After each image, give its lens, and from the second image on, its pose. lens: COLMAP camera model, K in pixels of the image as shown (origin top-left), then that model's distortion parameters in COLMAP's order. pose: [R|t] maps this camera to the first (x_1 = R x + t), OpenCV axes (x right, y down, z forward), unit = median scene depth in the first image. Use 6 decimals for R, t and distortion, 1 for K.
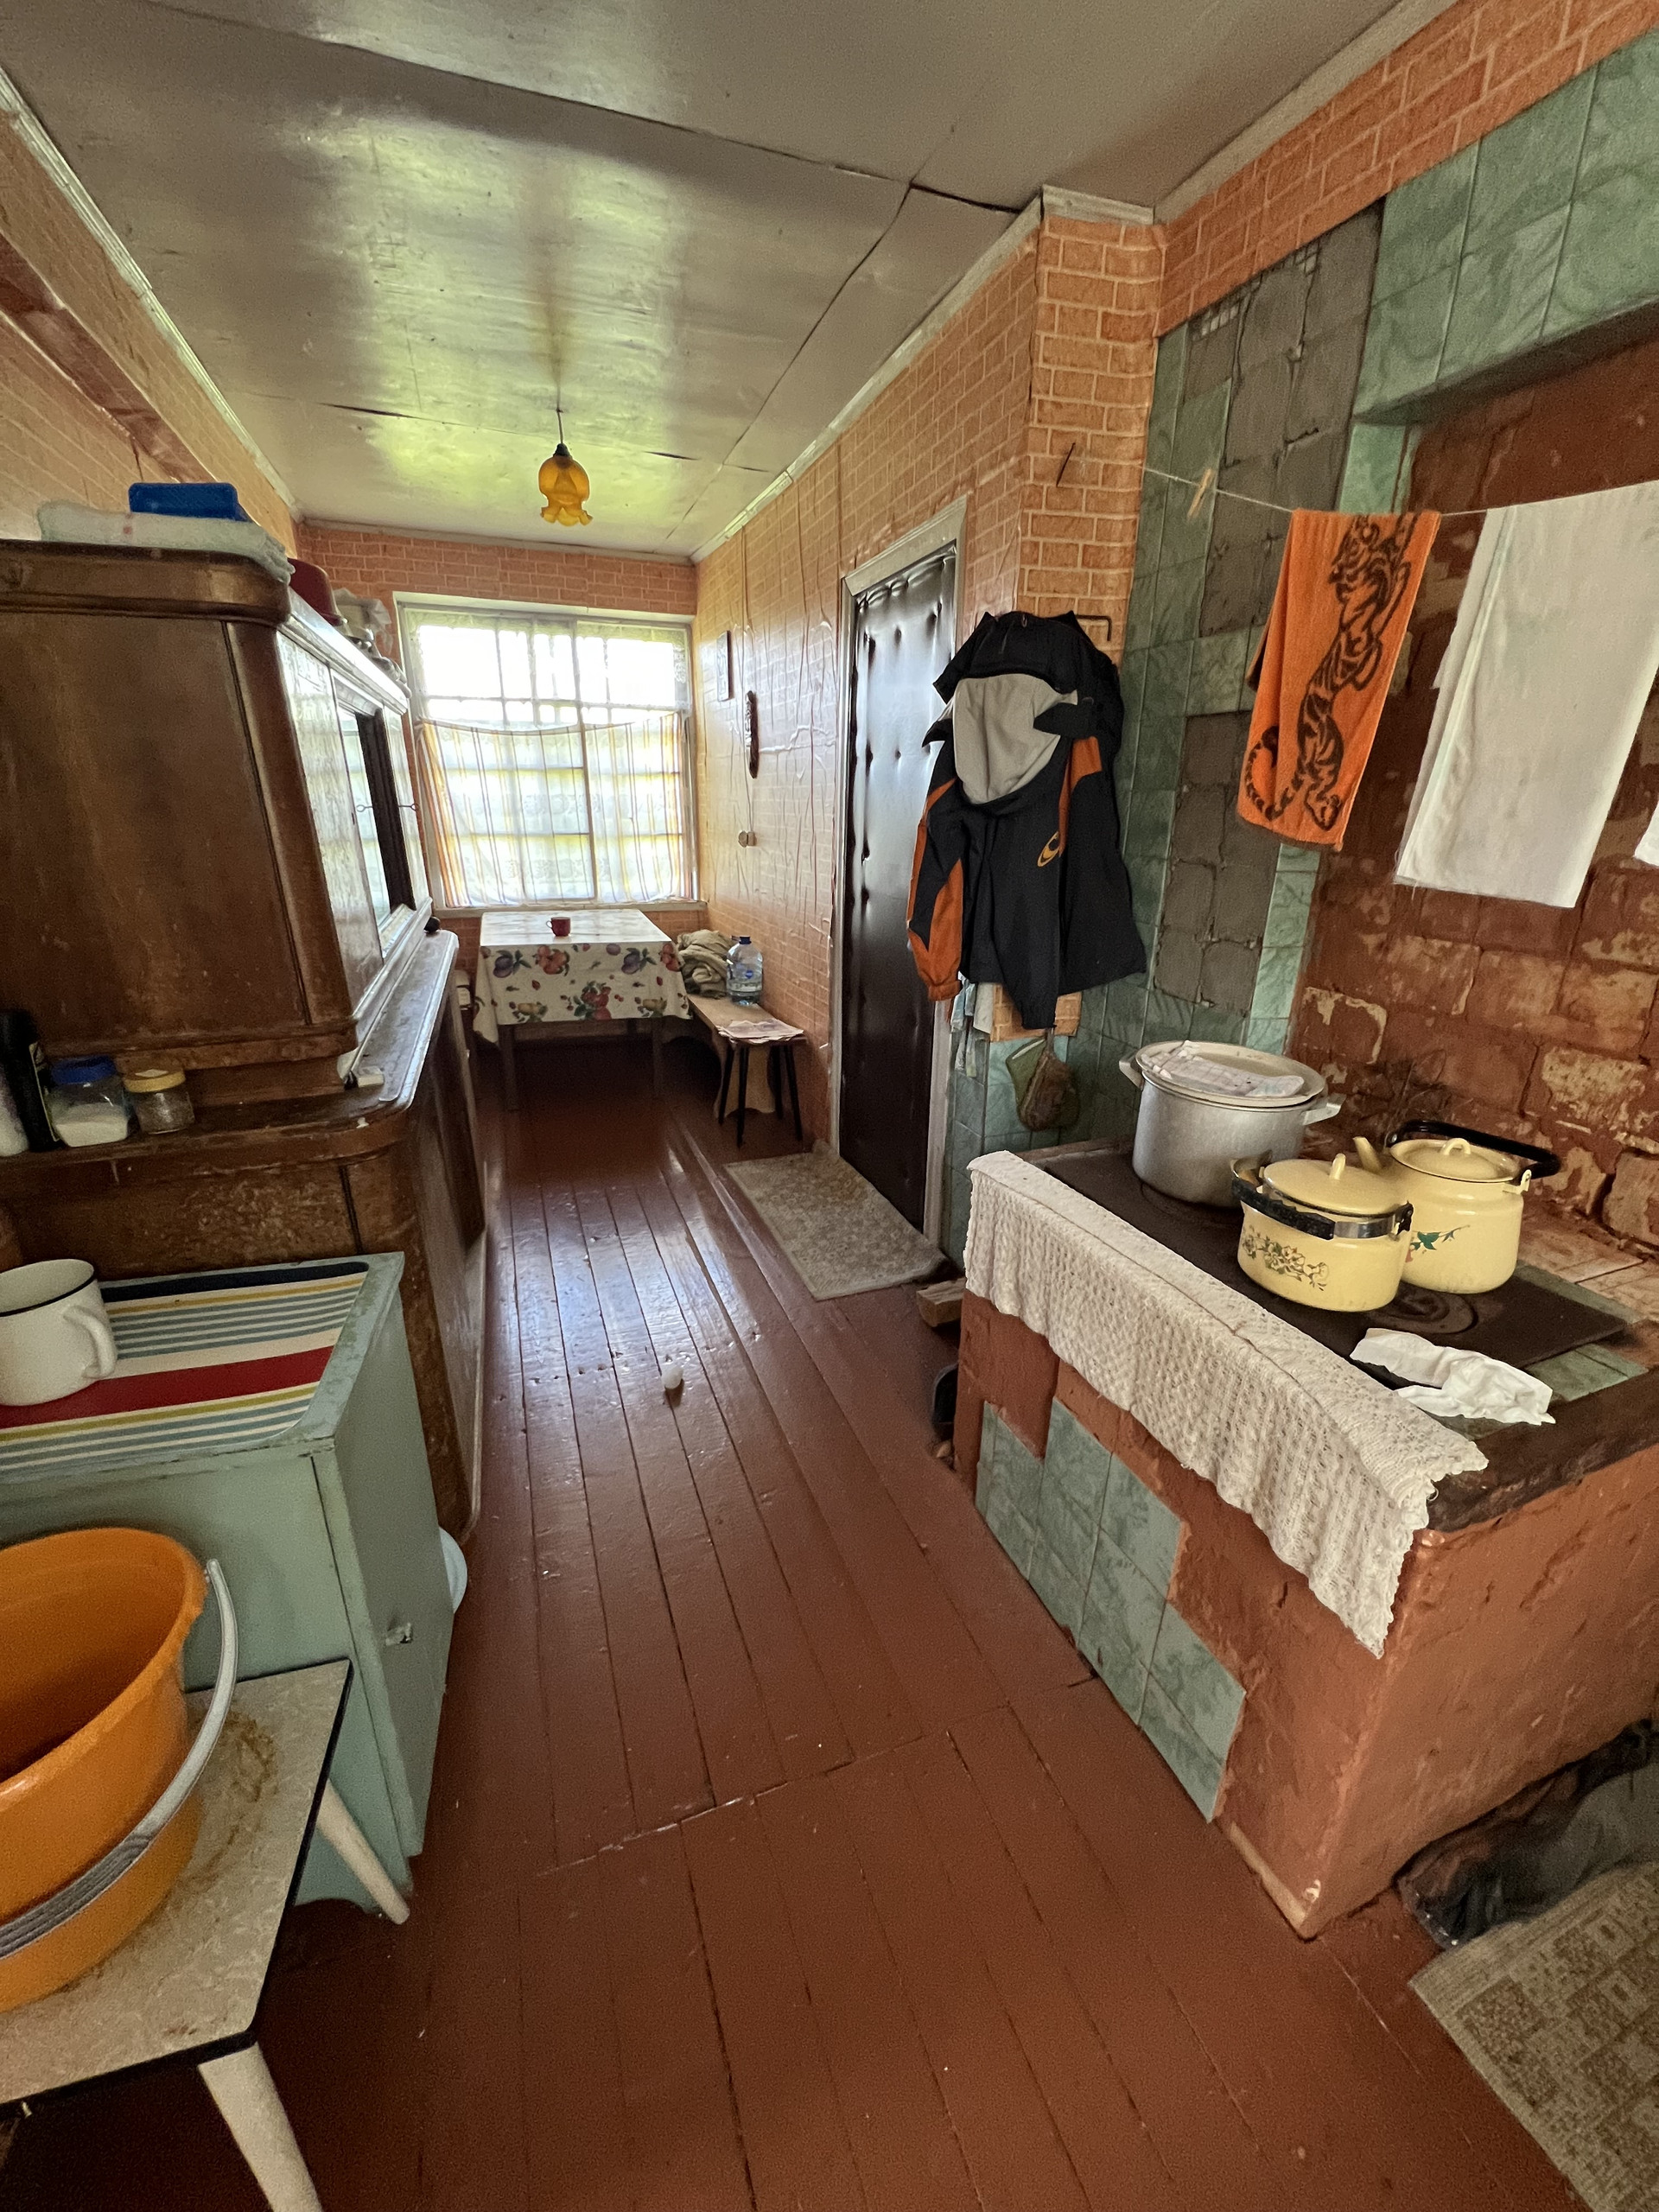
lens RADIAL K [[887.8, 0, 823.7], [0, 887.8, 1108.2], [0, 0, 1]] dist [-0.003177, 0.000938]
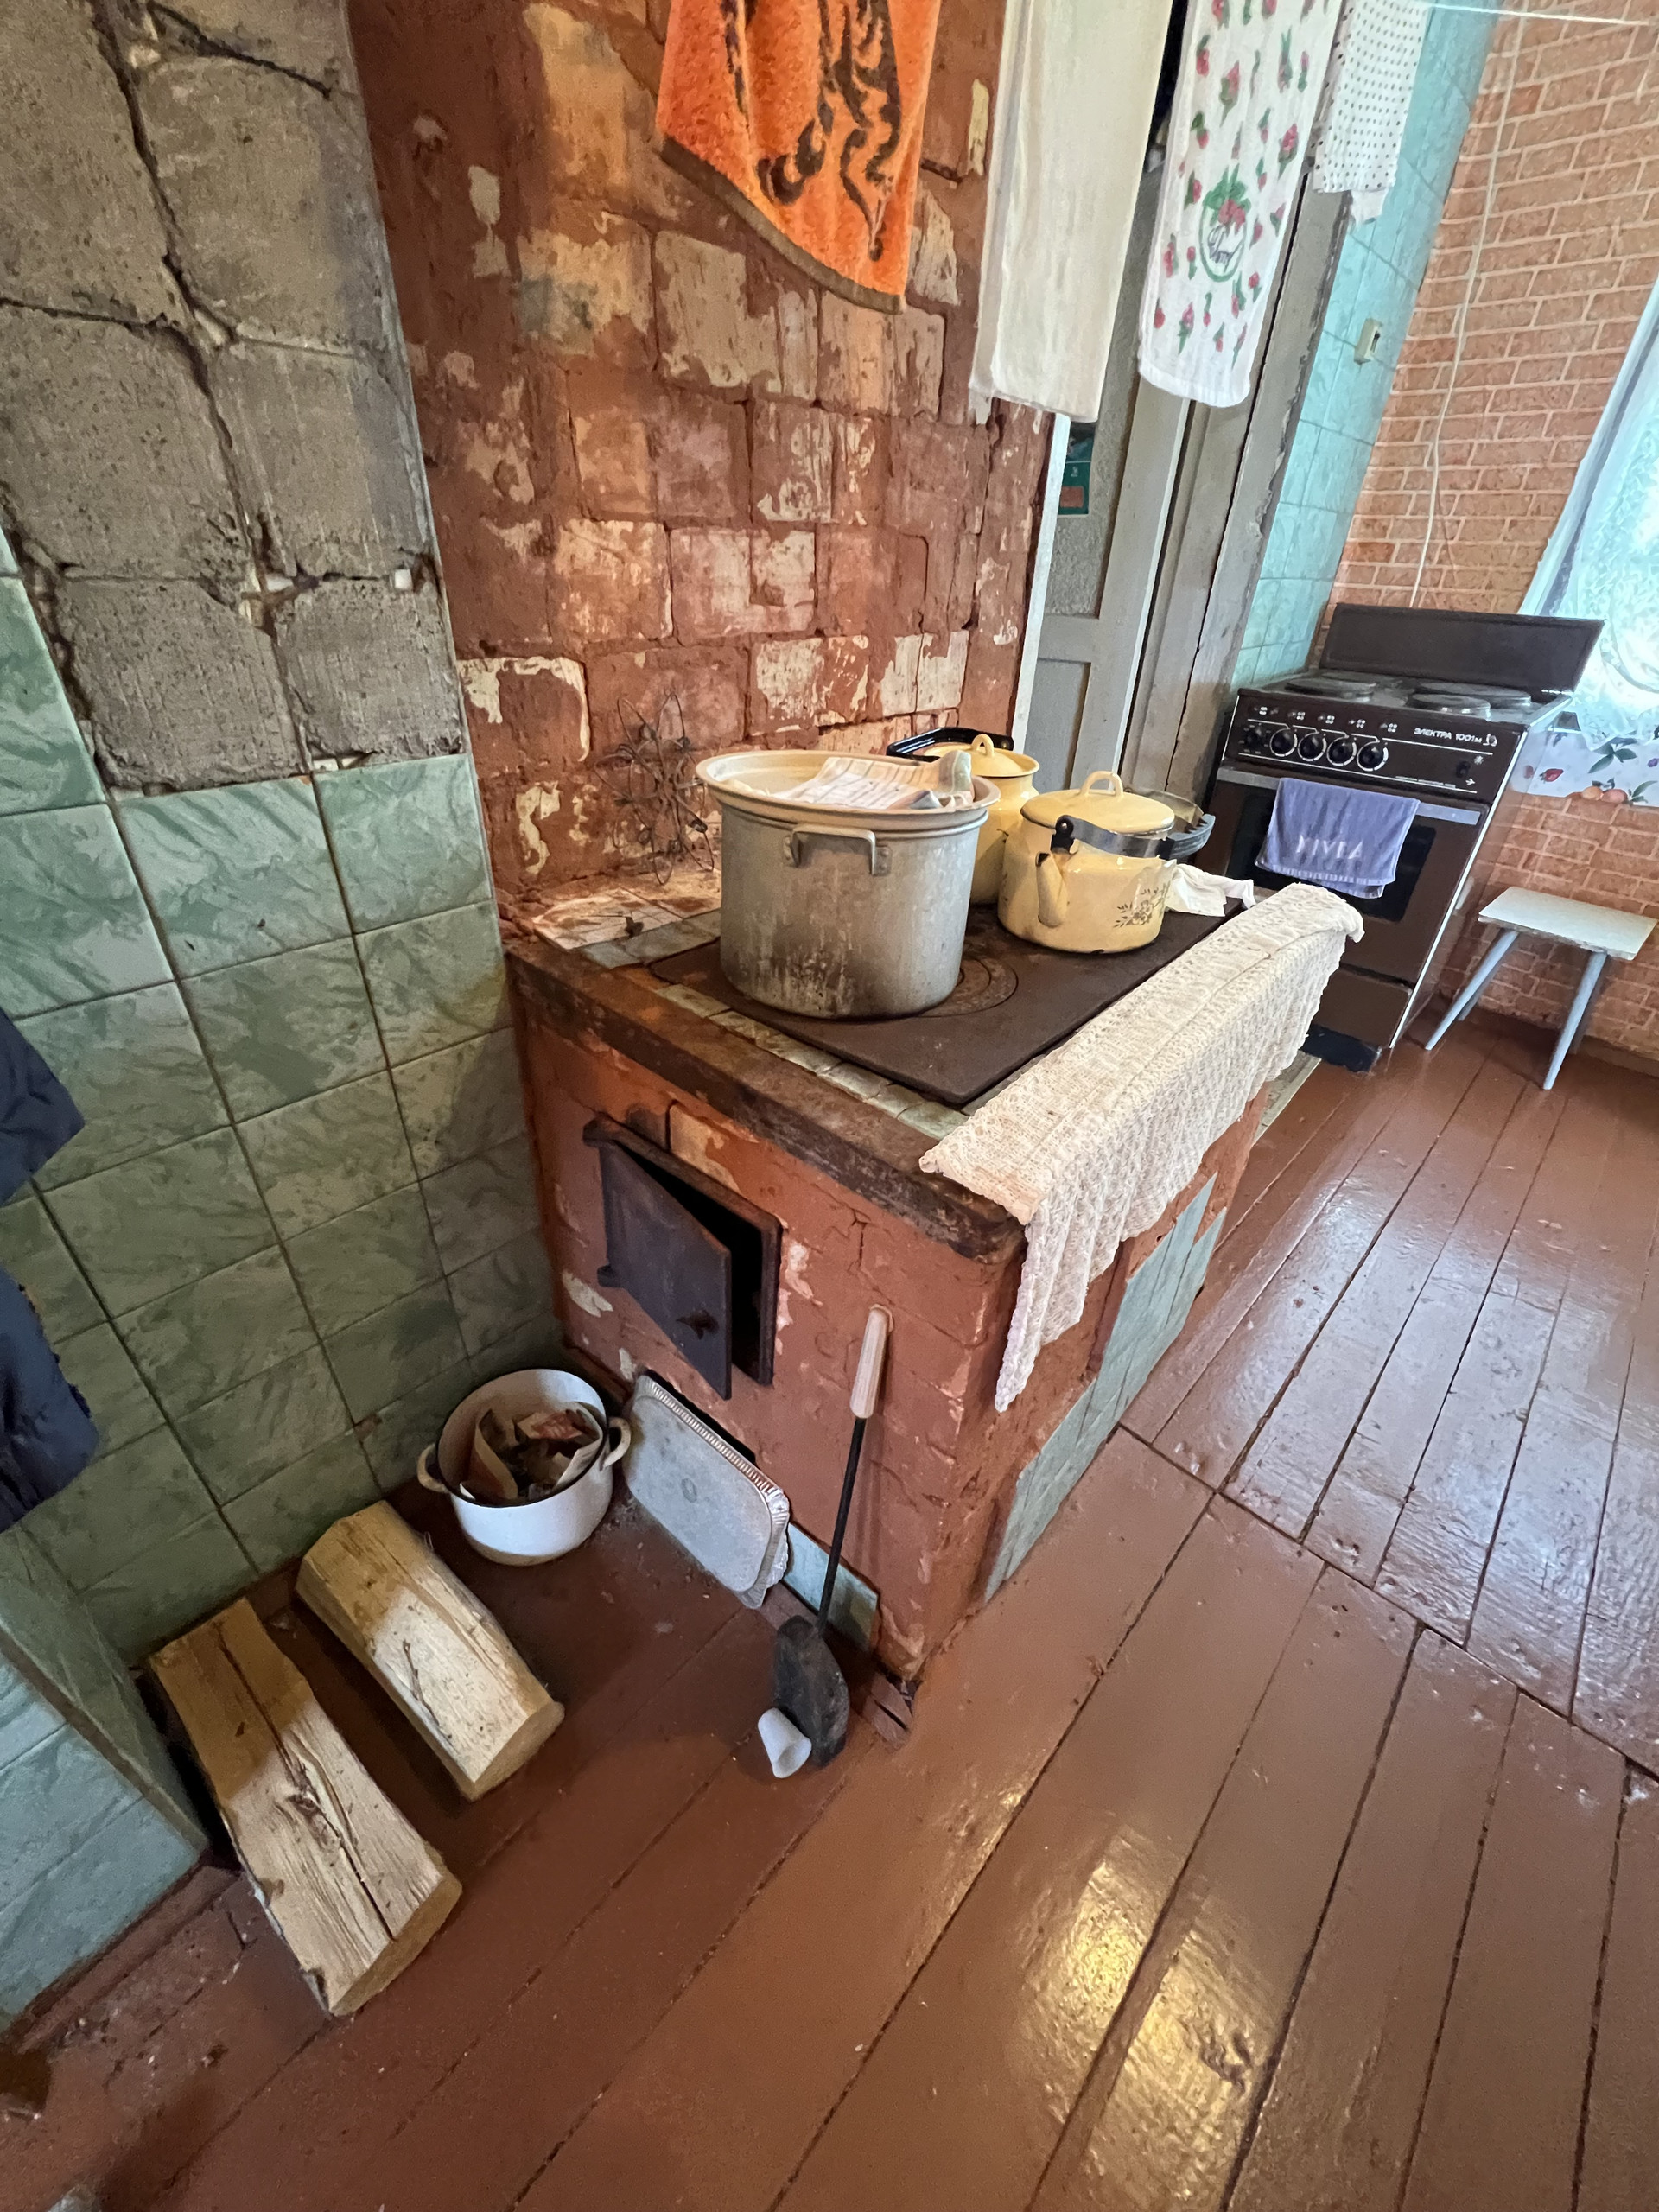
lens RADIAL K [[889.7, 0, 832.9], [0, 889.7, 1105.4], [0, 0, 1]] dist [0.001108, 0.000086]
pose [[-0.464682, -0.497110, 0.732770, -0.026283], [0.257185, 0.716097, 0.648892, -0.105844], [-0.847305, 0.489986, -0.204908, 0.482917]]
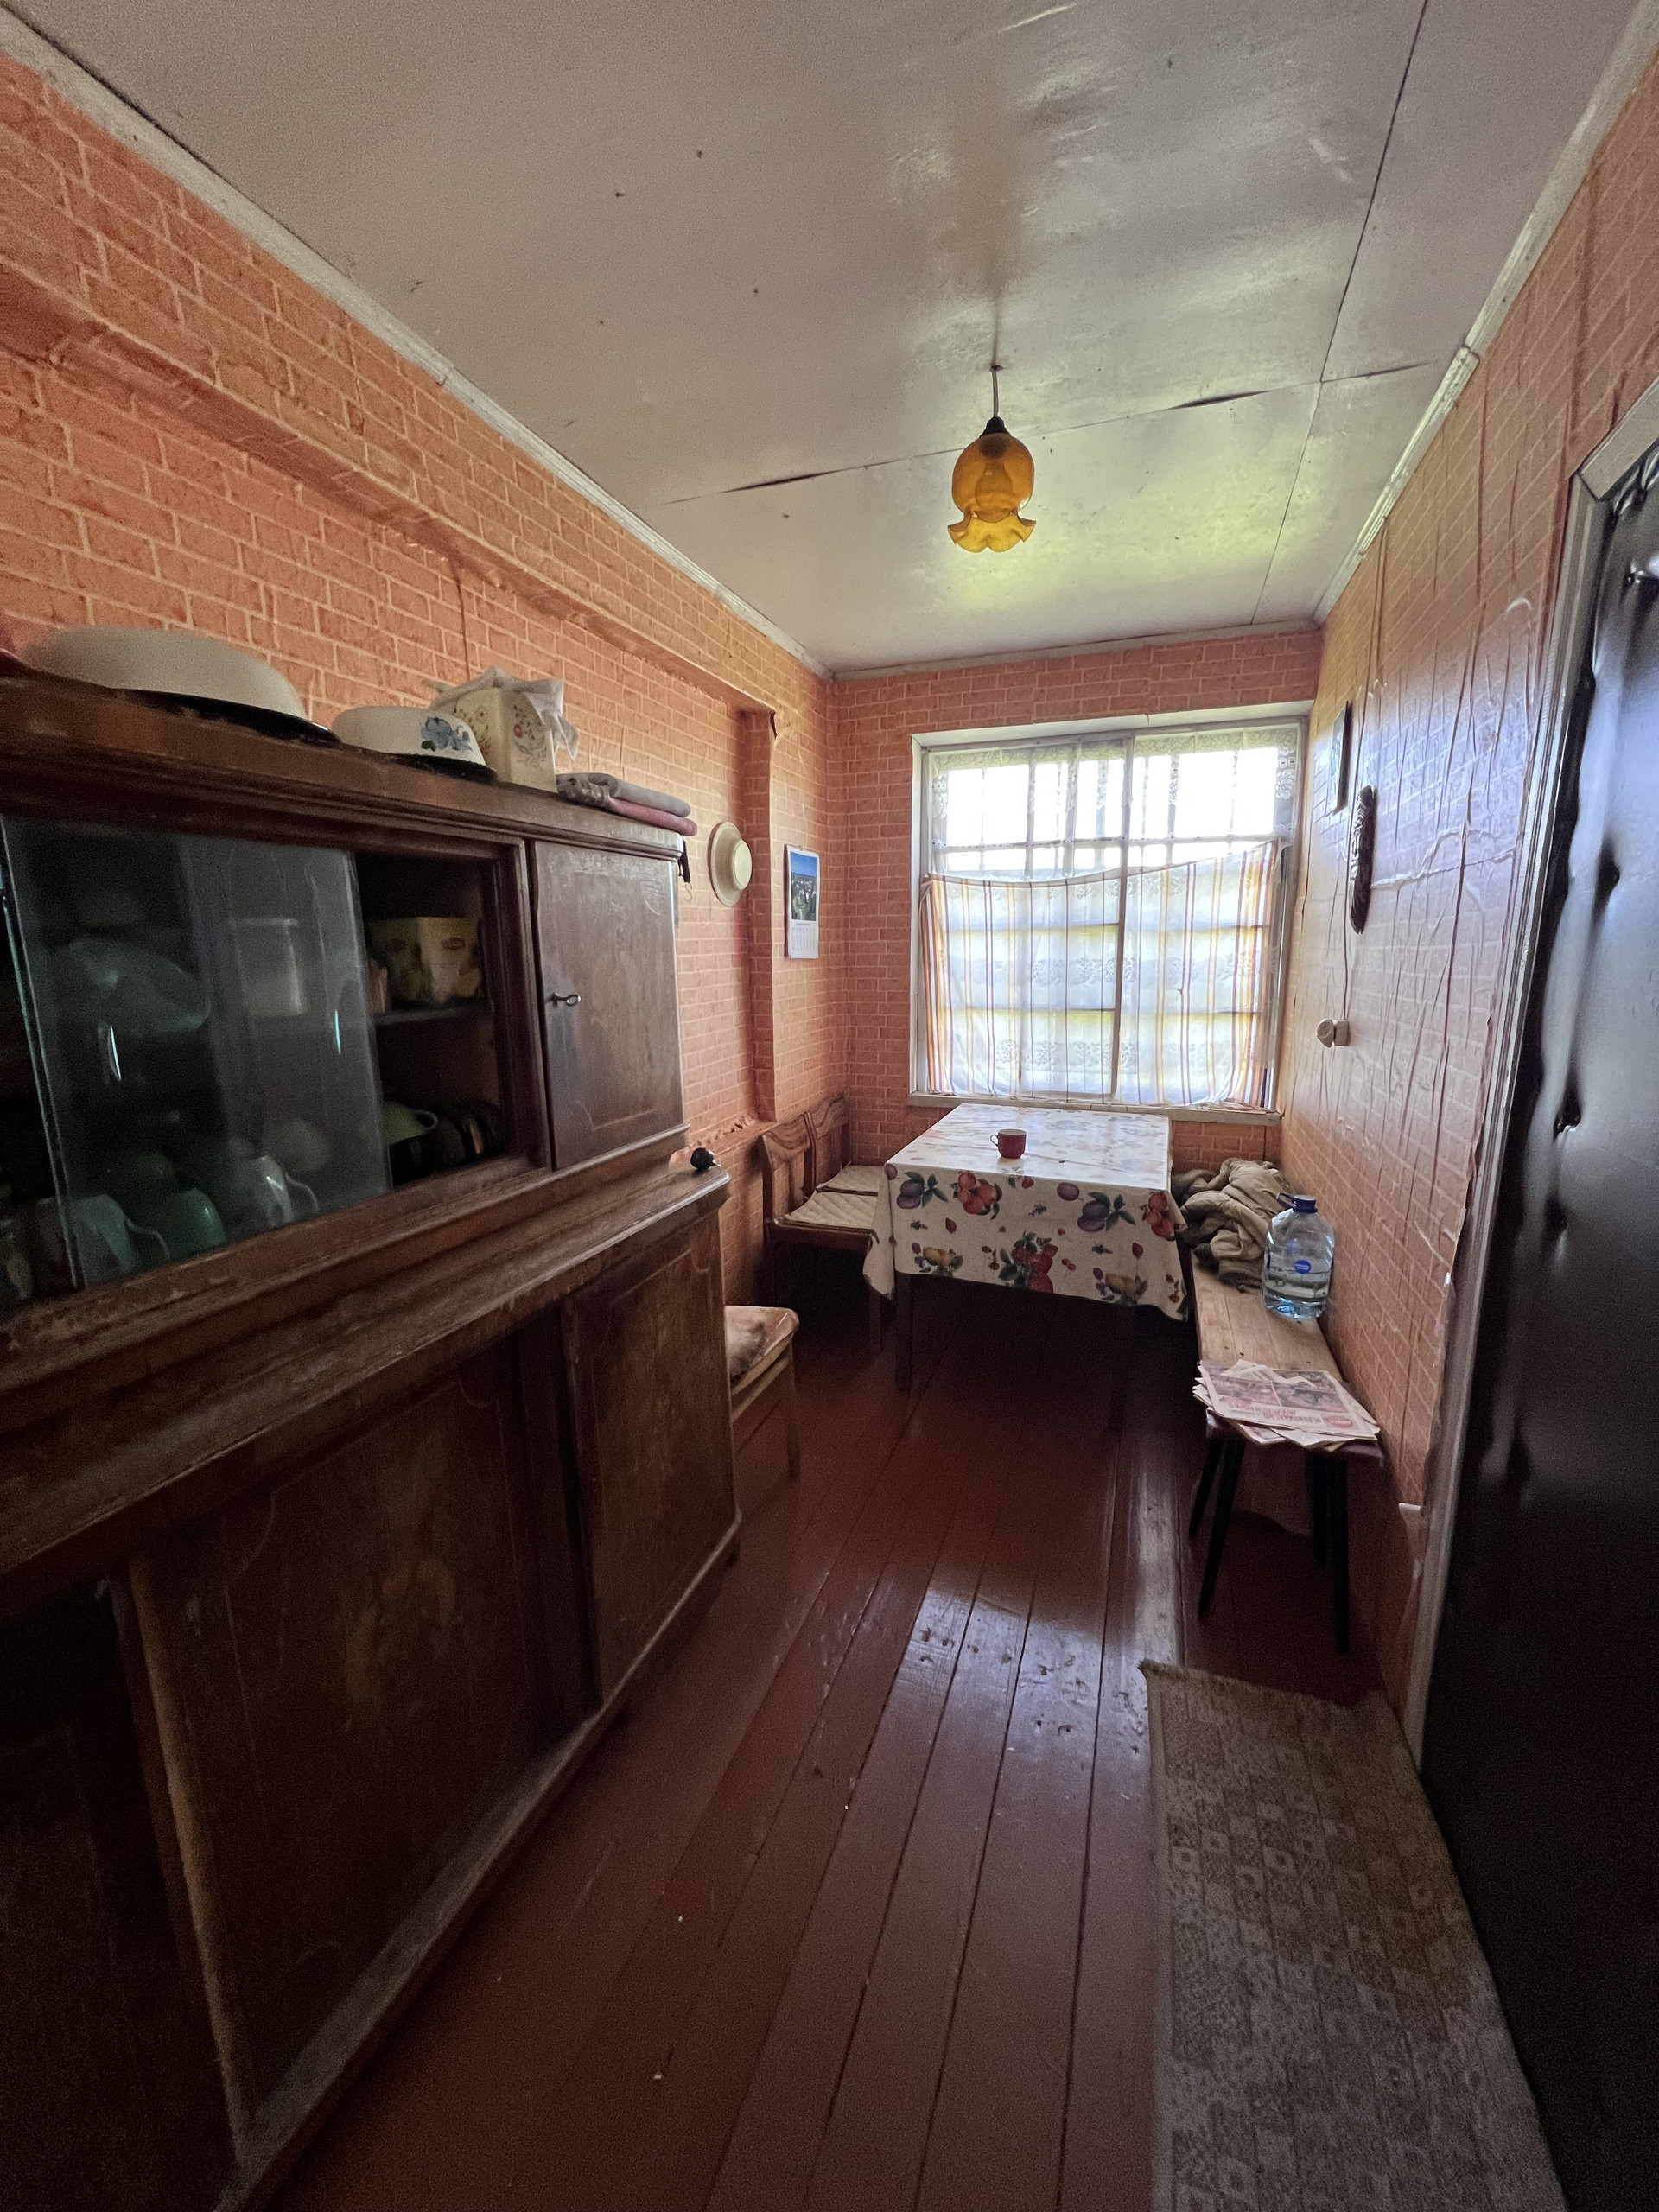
lens RADIAL K [[887.8, 0, 823.7], [0, 887.8, 1108.2], [0, 0, 1]] dist [-0.003177, 0.000938]
pose [[0.763429, 0.098262, -0.638373, 0.034507], [-0.199787, 0.975814, -0.088722, -0.144791], [0.614216, 0.195271, 0.764597, 0.381934]]
